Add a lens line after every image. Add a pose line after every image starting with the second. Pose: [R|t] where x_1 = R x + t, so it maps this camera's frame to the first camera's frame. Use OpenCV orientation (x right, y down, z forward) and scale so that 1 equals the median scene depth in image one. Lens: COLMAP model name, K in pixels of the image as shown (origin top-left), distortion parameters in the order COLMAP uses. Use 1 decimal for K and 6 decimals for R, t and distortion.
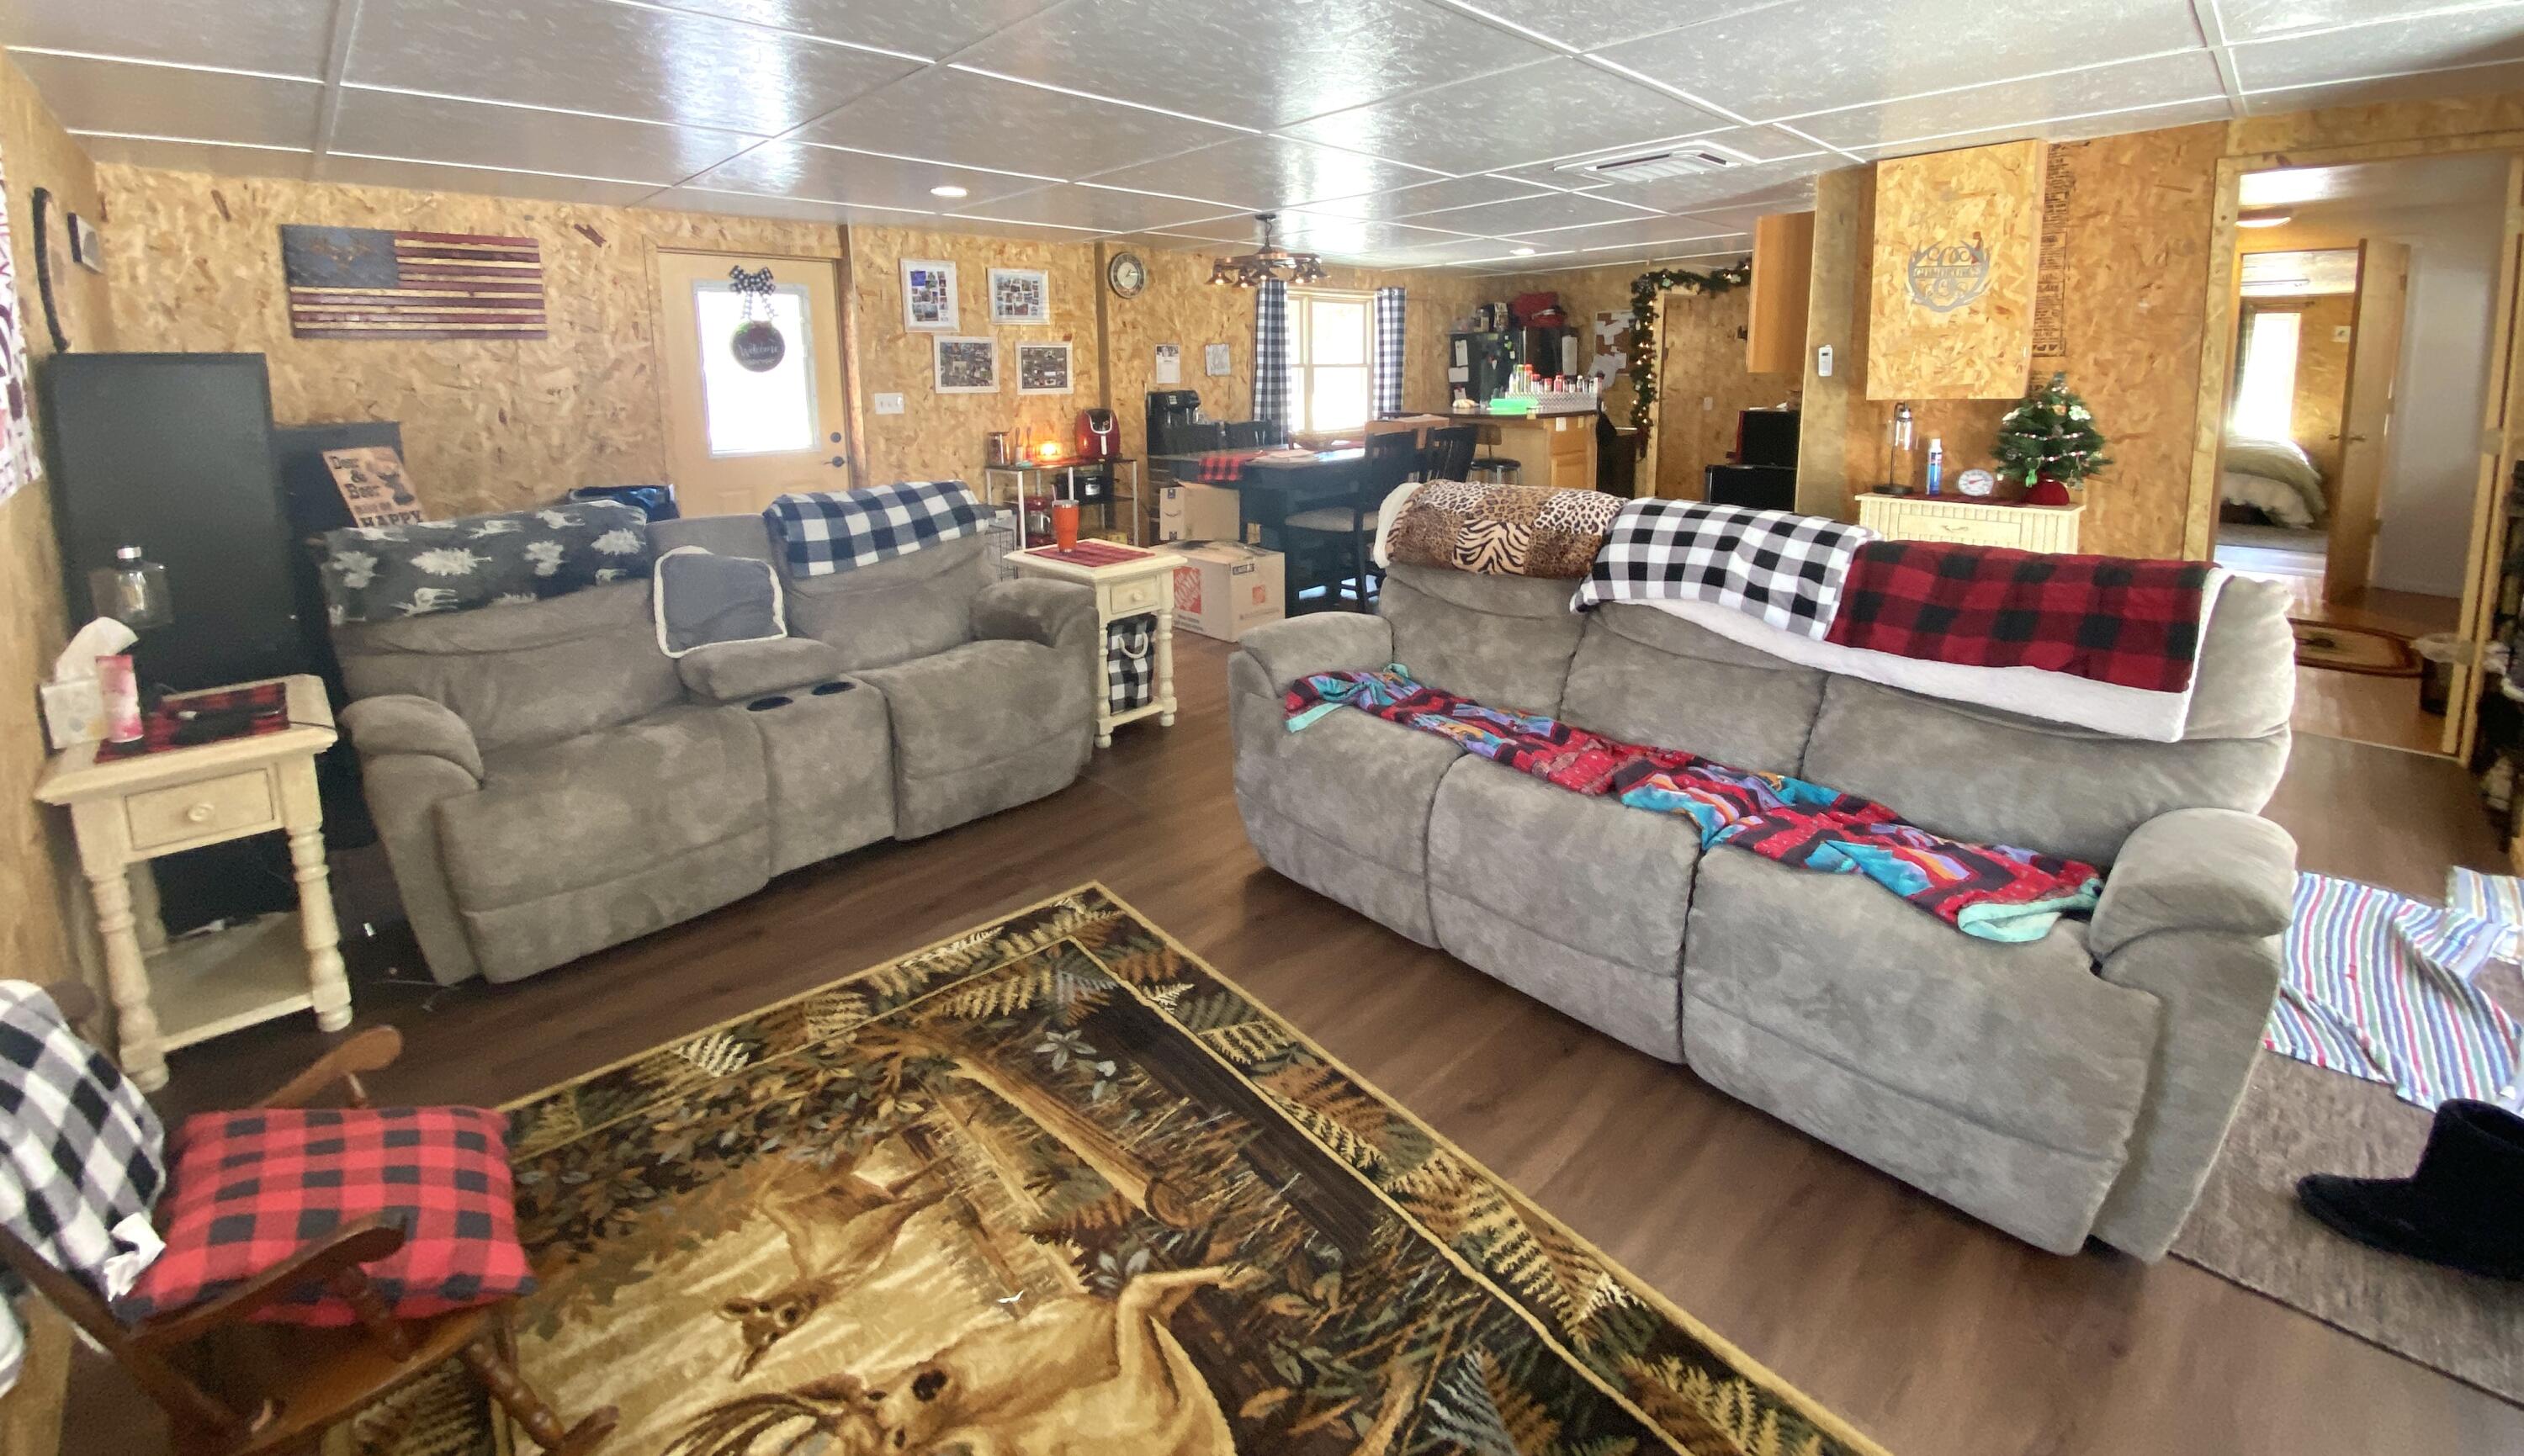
lens RADIAL K [[1025.8, 0, 1292.2], [0, 1025.8, 495.1], [0, 0, 1]] dist [0.006826, -0.004194]
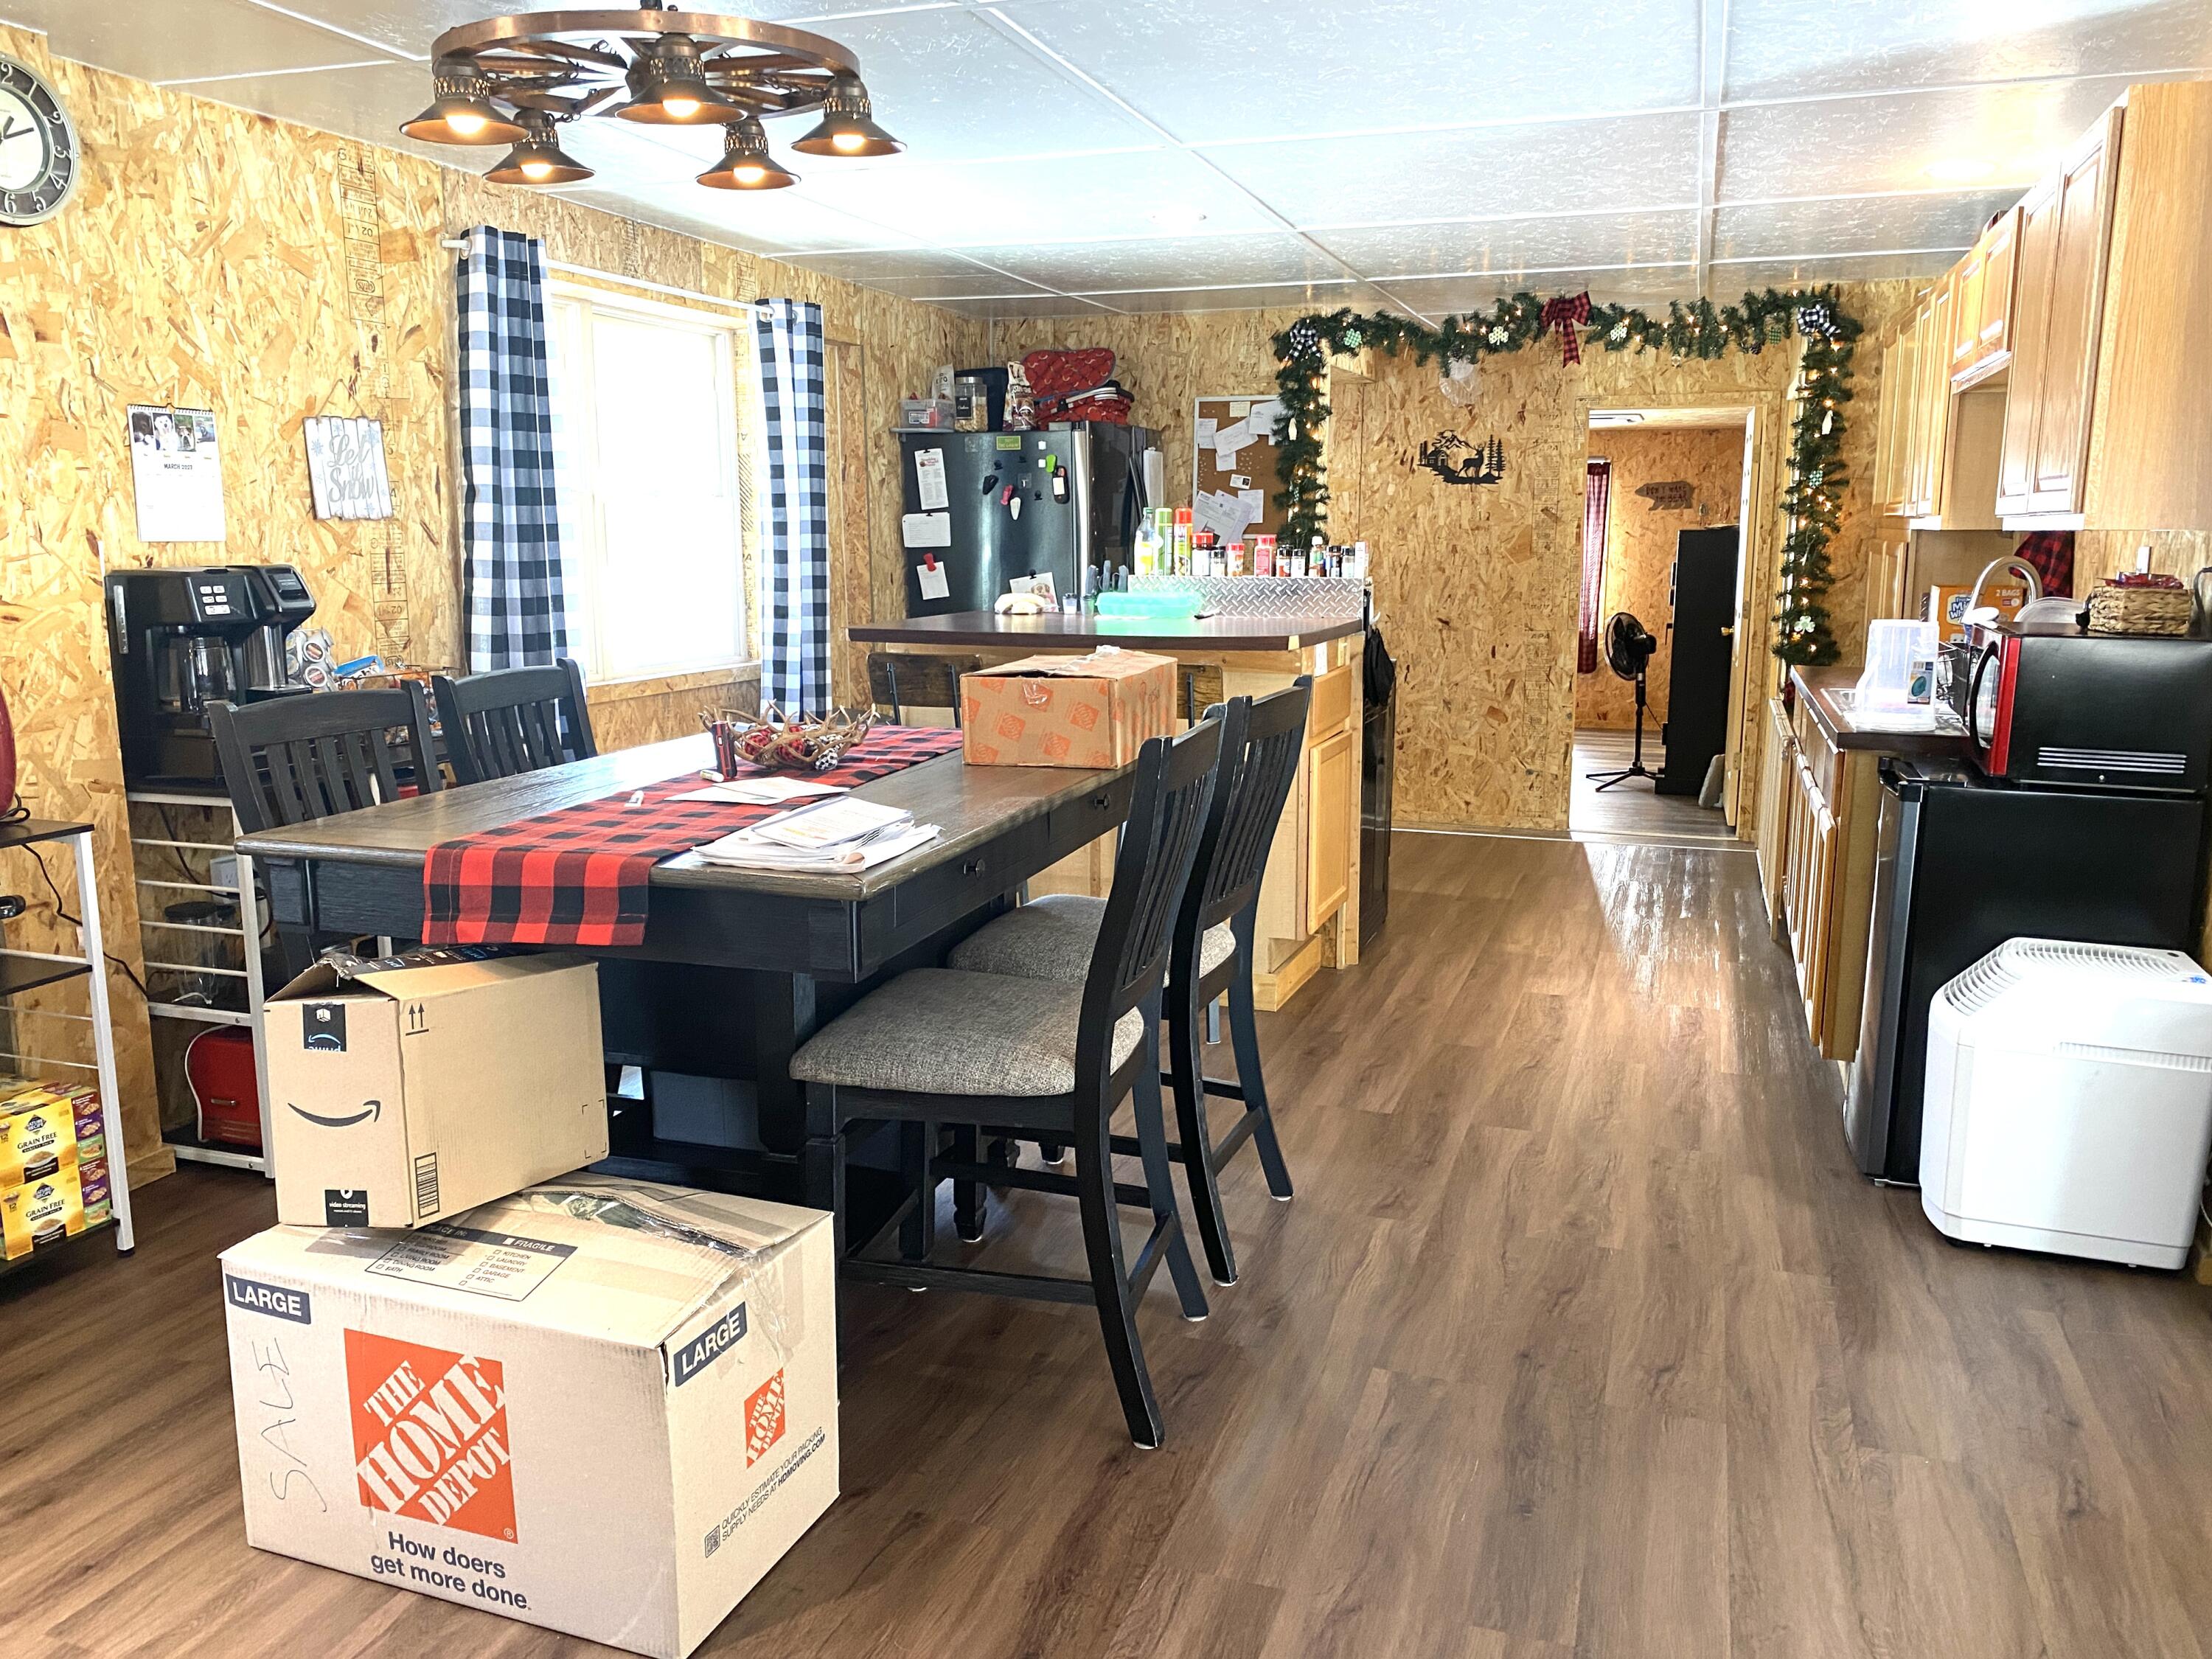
lens RADIAL K [[1680.5, 0, 1114.8], [0, 1680.5, 830.6], [0, 0, 1]] dist [-0.009640, -0.002328]
pose [[0.907070, -0.058923, 0.416837, -0.075972], [0.035568, 0.997343, 0.063582, -0.042540], [-0.419476, -0.042848, 0.906755, 0.404354]]
